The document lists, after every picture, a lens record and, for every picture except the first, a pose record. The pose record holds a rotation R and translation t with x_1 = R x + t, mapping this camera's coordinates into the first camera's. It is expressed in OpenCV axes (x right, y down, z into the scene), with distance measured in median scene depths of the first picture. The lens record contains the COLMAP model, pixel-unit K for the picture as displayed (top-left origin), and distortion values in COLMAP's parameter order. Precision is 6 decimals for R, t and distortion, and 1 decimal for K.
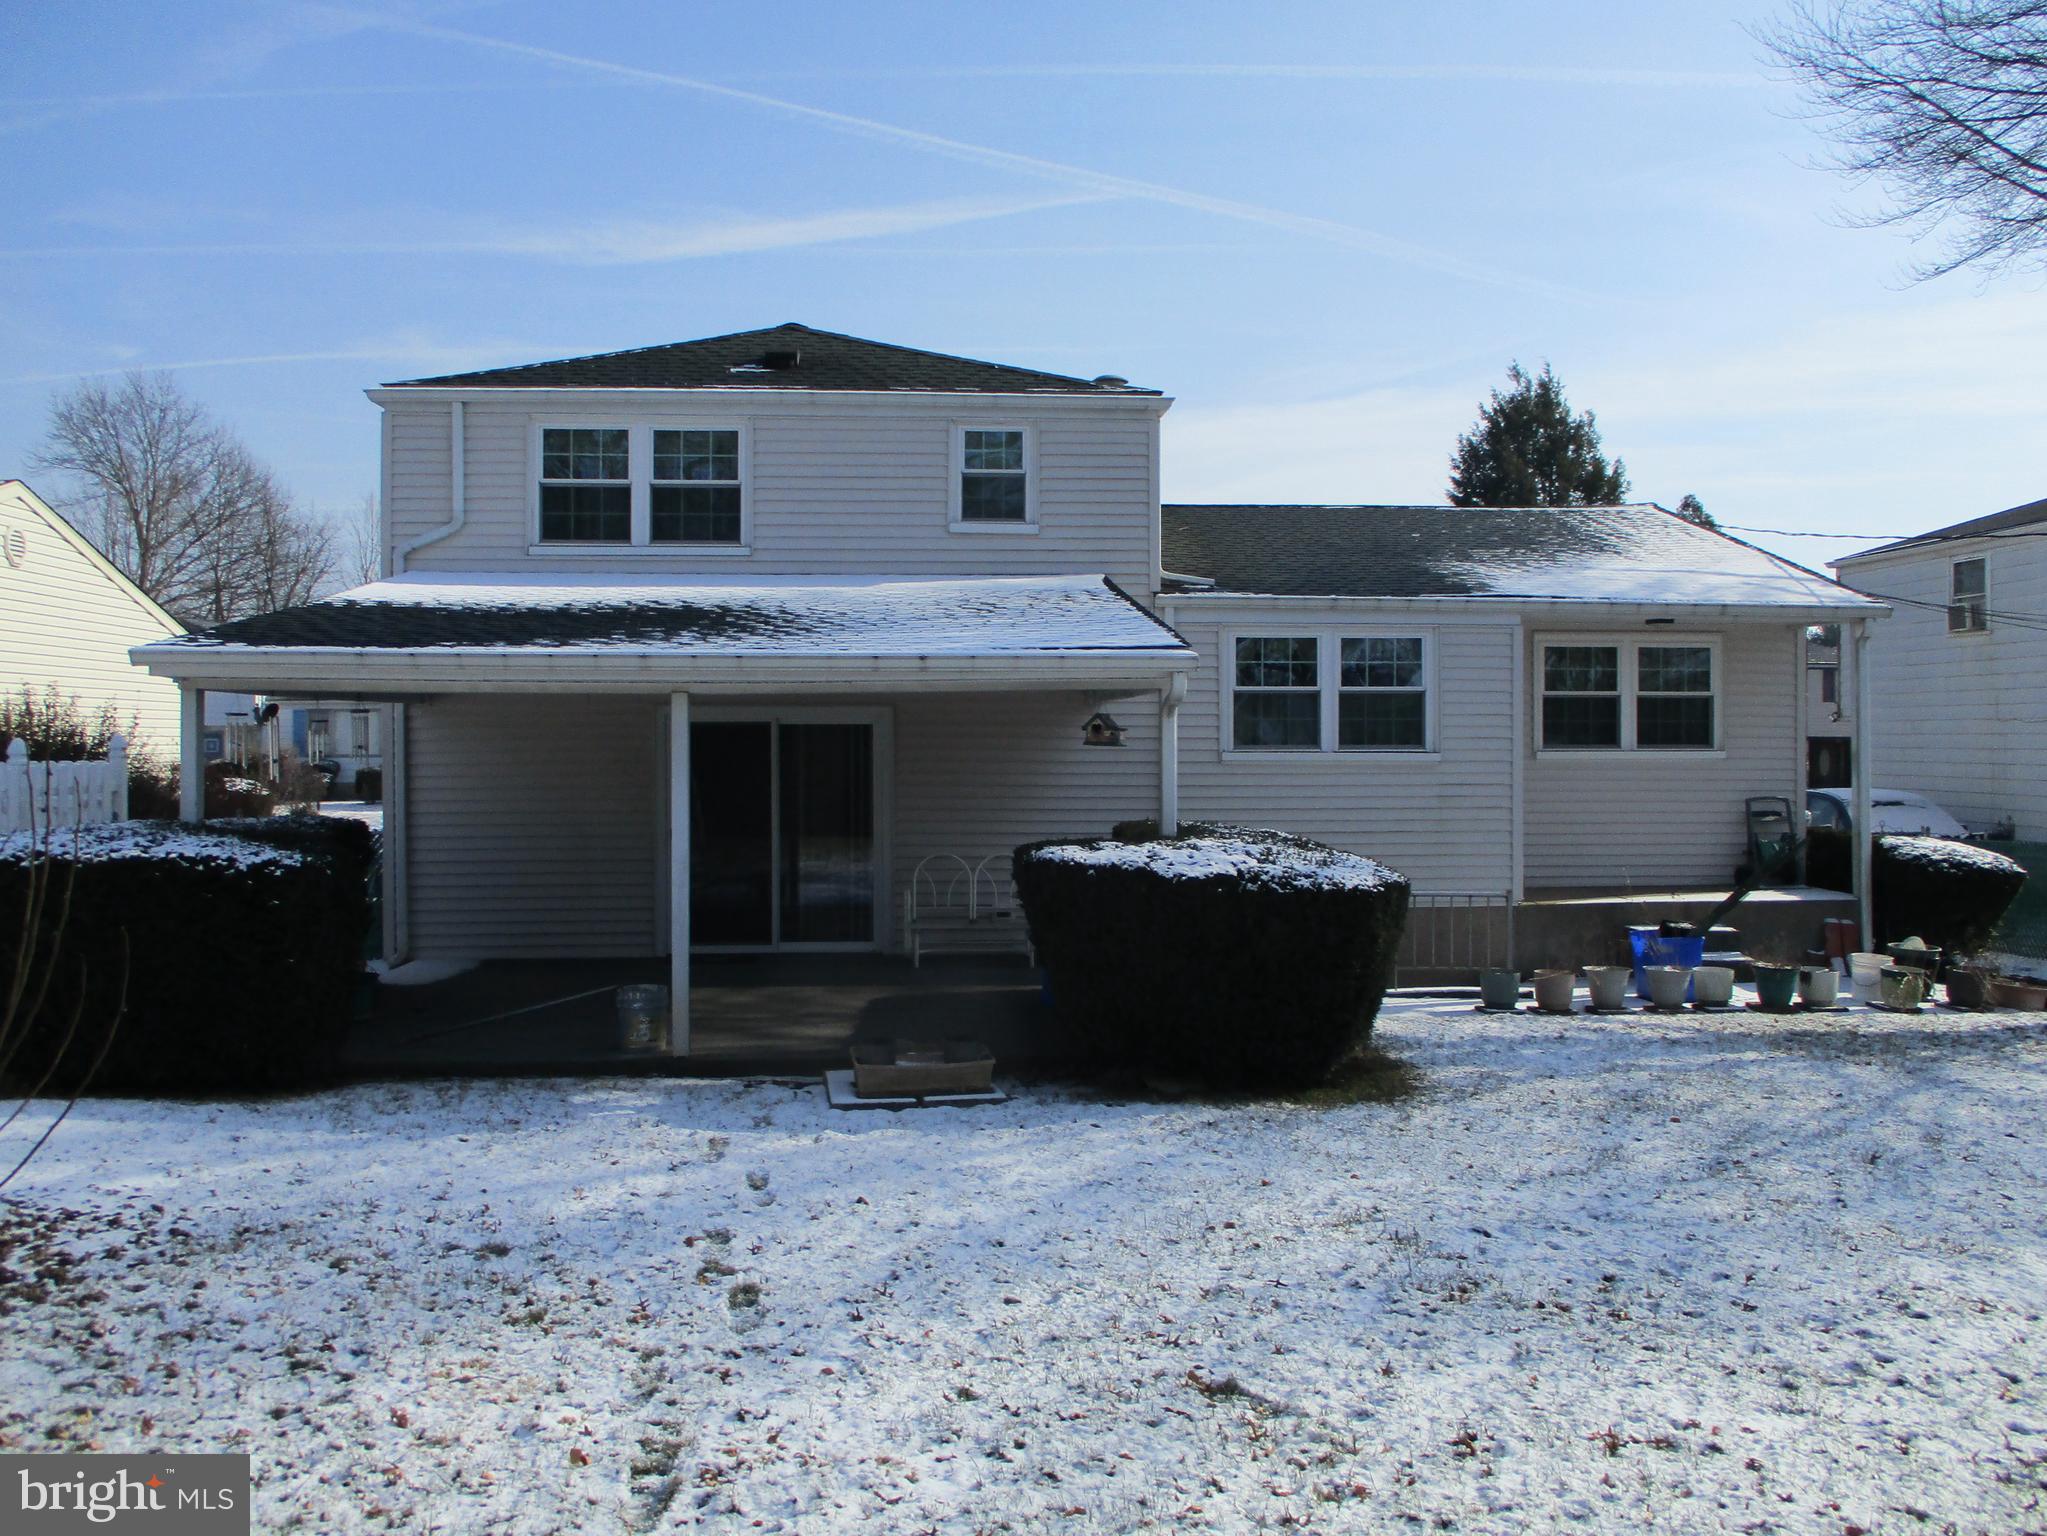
lens RADIAL K [[1723.5, 0, 1023.5], [0, 1723.5, 768.0], [0, 0, 1]] dist [-0.011531, 0.007945]
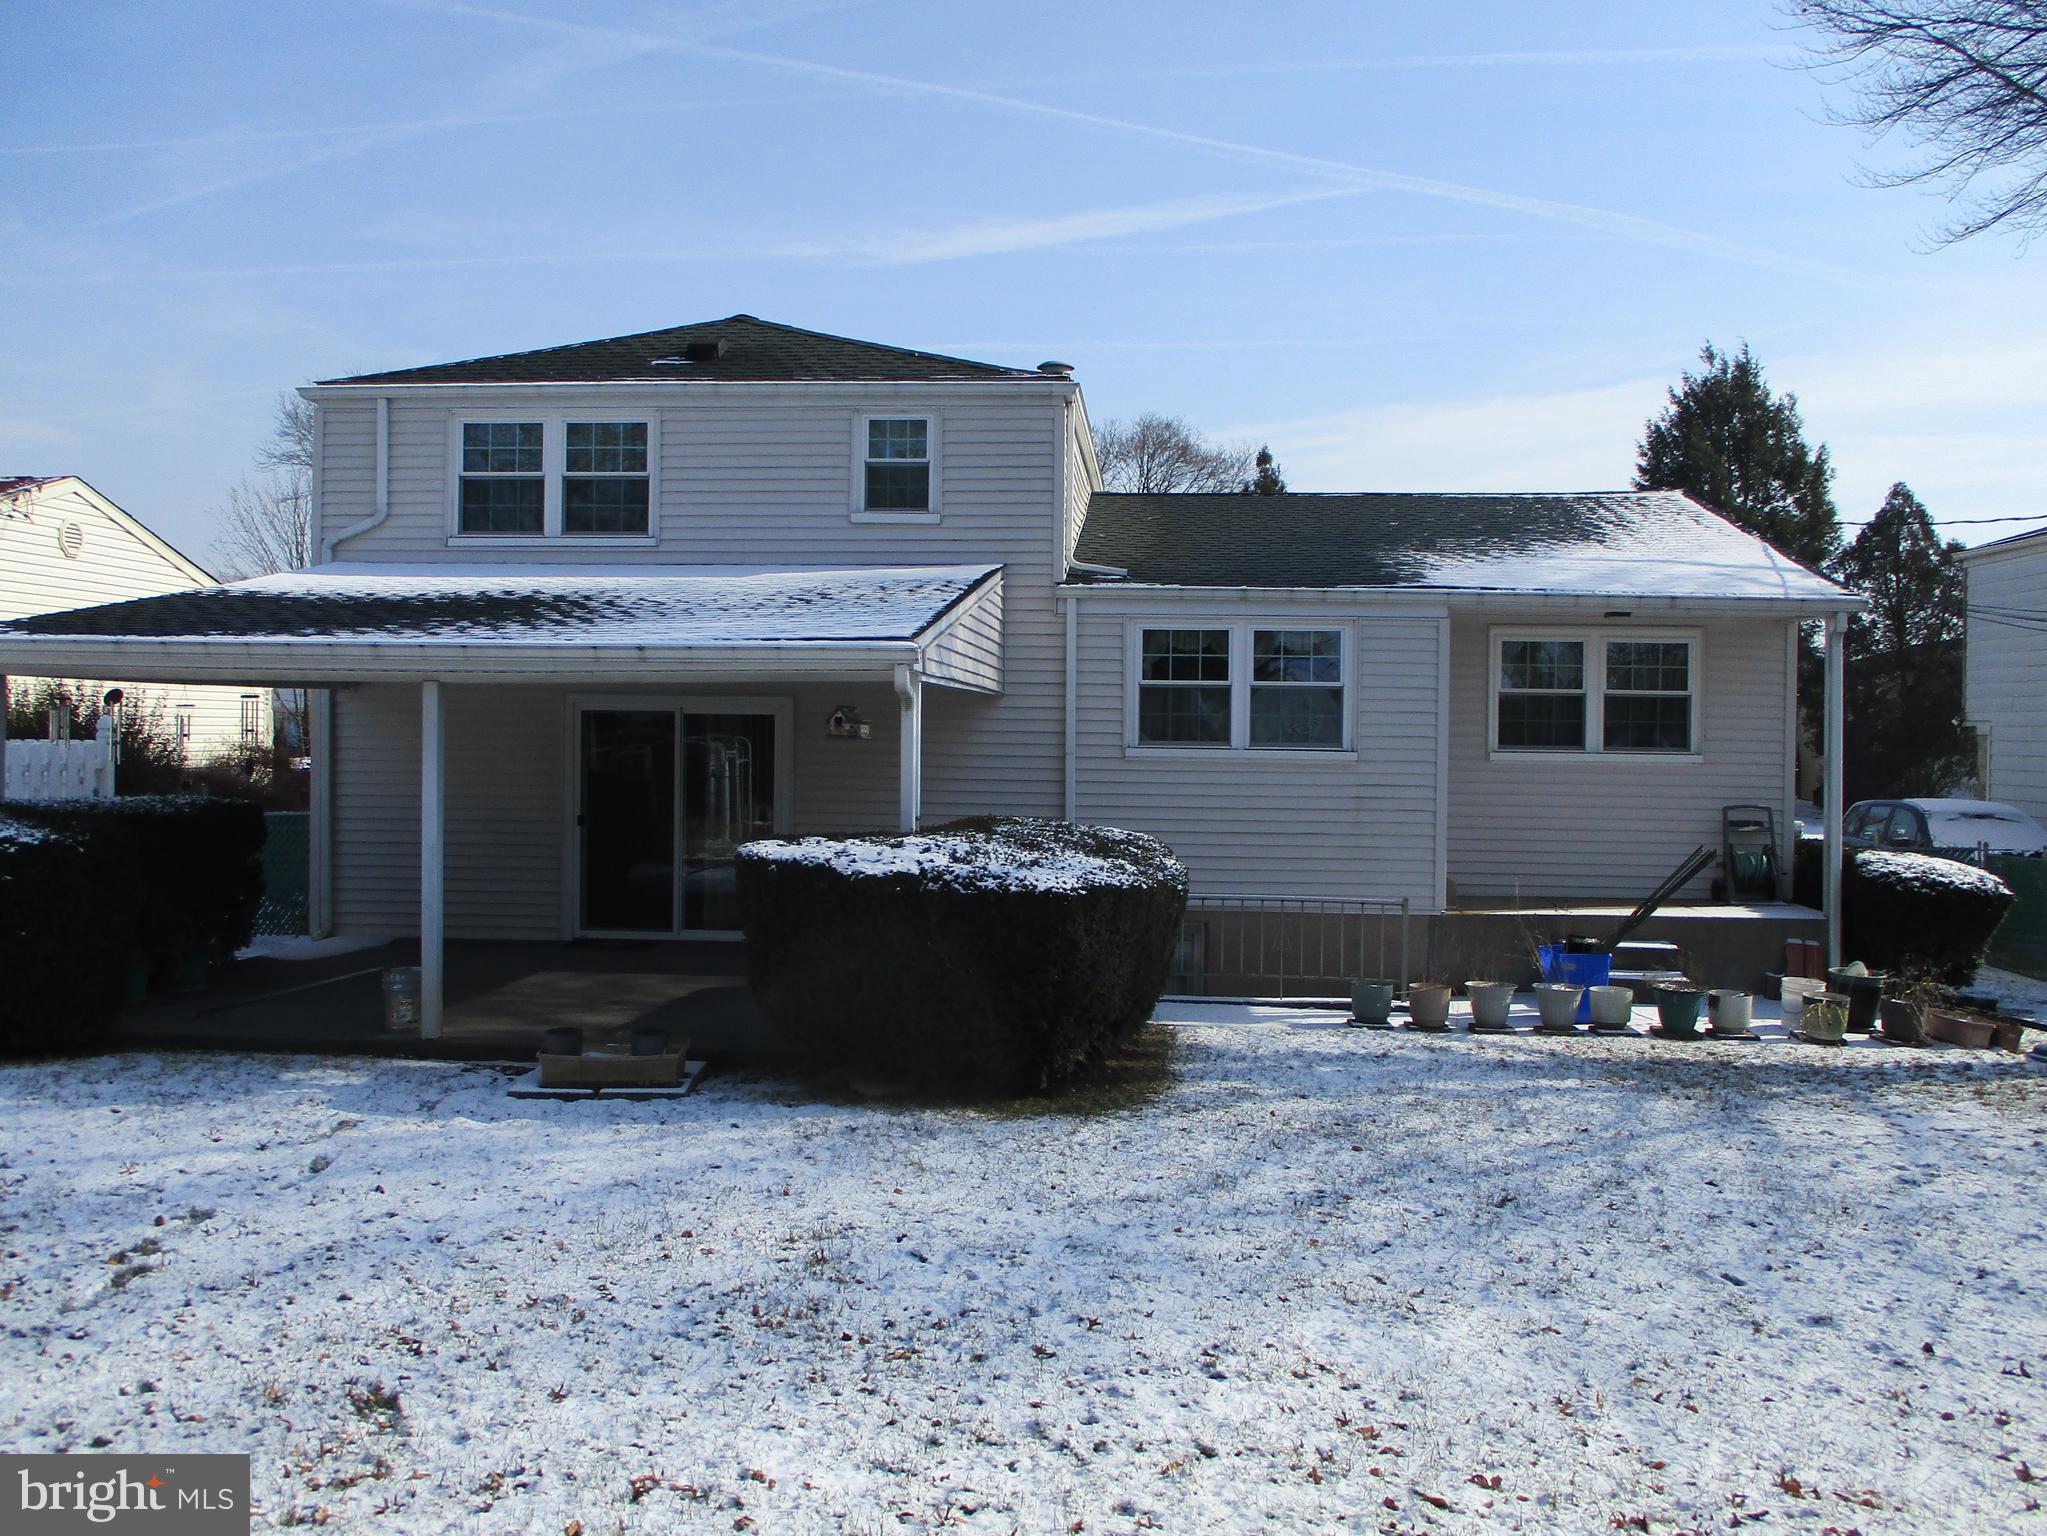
lens RADIAL K [[1723.5, 0, 1023.5], [0, 1723.5, 768.0], [0, 0, 1]] dist [-0.011531, 0.007945]
pose [[0.989612, 0.016322, -0.142836, 0.200433], [-0.015771, 0.999863, 0.004986, -0.001896], [0.142898, -0.002682, 0.989734, 0.031839]]
